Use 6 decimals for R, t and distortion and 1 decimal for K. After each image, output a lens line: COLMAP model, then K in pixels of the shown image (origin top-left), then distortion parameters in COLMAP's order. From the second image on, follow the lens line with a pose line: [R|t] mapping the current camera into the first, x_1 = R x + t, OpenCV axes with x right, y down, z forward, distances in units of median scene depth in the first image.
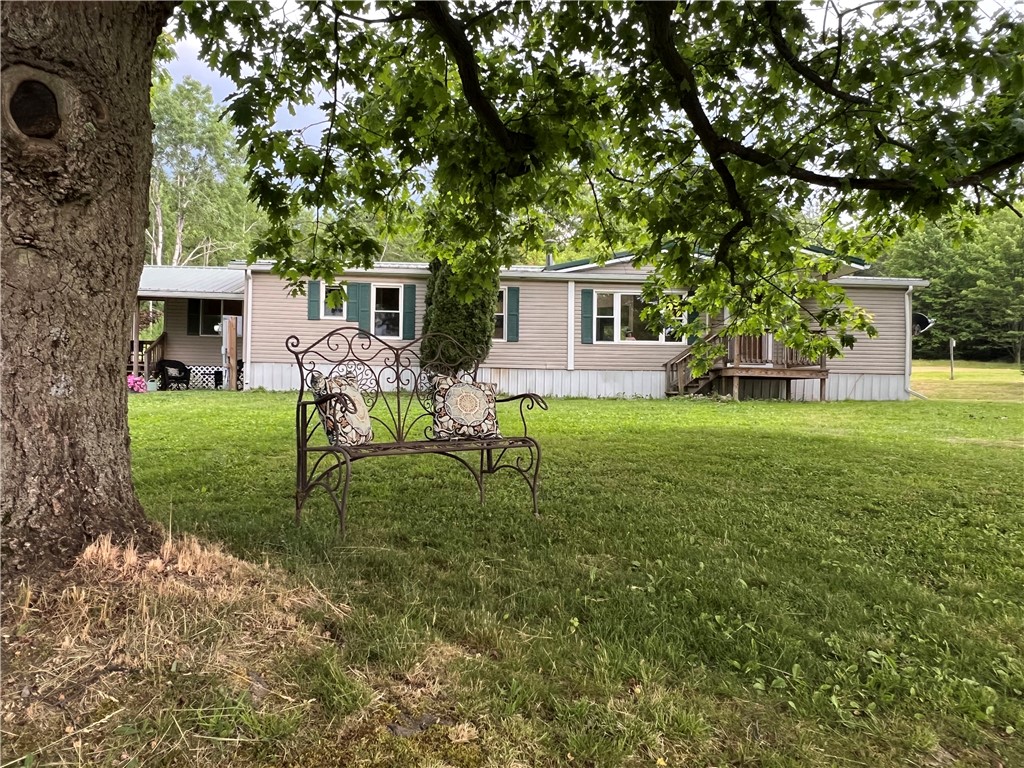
lens RADIAL K [[684.7, 0, 512.0], [0, 684.7, 384.0], [0, 0, 1]] dist [0.005444, 0.001454]
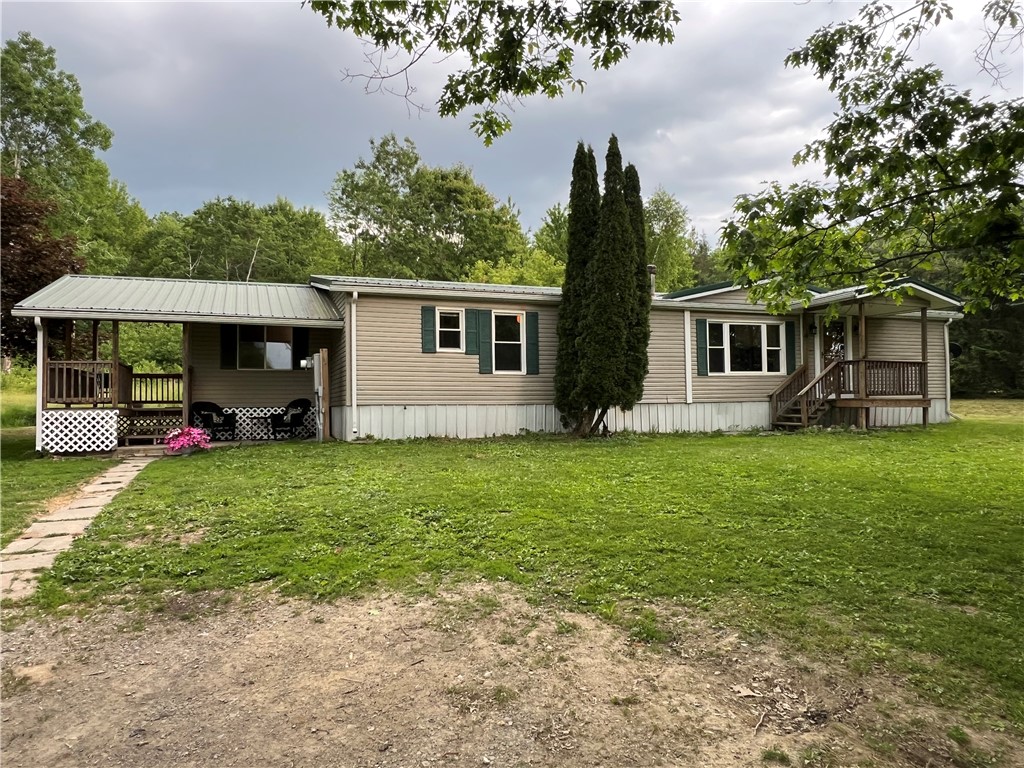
lens RADIAL K [[684.7, 0, 512.0], [0, 684.7, 384.0], [0, 0, 1]] dist [0.005444, 0.001454]
pose [[0.956832, -0.017299, 0.290125, -0.425928], [0.019750, 0.999790, -0.005523, -0.047075], [-0.289968, 0.011015, 0.956973, 0.158204]]
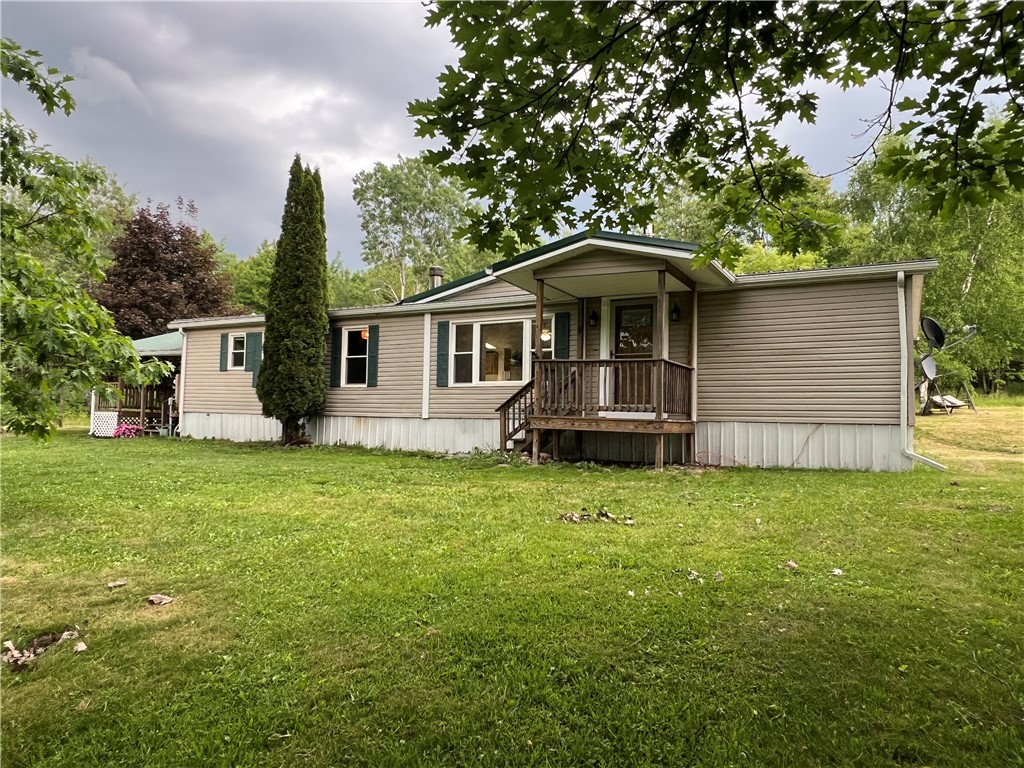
lens RADIAL K [[684.7, 0, 512.0], [0, 684.7, 384.0], [0, 0, 1]] dist [0.005444, 0.001454]
pose [[0.839731, -0.025268, -0.542414, 0.629458], [0.011587, 0.999523, -0.028624, -0.037843], [0.542879, 0.017752, 0.839624, 0.351856]]
